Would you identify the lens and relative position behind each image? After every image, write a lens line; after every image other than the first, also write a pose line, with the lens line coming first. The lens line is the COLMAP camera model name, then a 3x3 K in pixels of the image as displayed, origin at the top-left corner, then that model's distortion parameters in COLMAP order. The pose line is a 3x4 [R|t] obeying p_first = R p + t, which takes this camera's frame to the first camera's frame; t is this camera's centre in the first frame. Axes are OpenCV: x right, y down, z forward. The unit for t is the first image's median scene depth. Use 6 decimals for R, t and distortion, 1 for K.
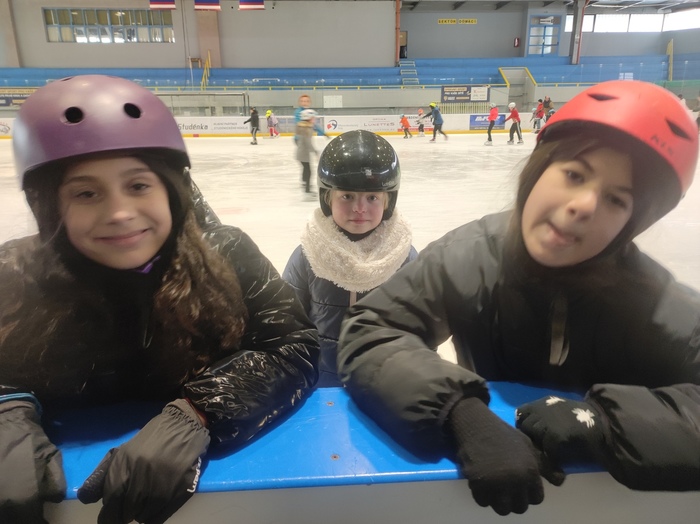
lens RADIAL K [[514.1, 0, 360.0], [0, 514.1, 244.7], [0, 0, 1]] dist [0.038648, -0.011391]
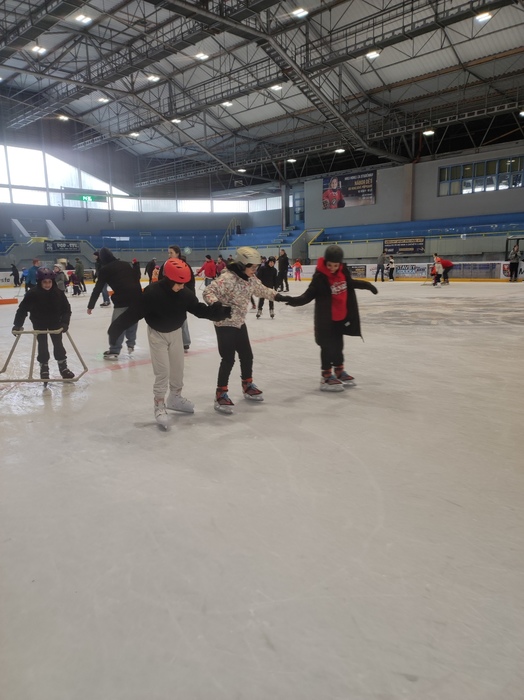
lens RADIAL K [[514.1, 0, 265.4], [0, 514.1, 344.7], [0, 0, 1]] dist [0.038648, -0.011391]
pose [[0.682655, 0.111392, -0.722201, 0.821257], [-0.168927, 0.985599, -0.007659, -0.026506], [0.710948, 0.127228, 0.691641, 0.061246]]
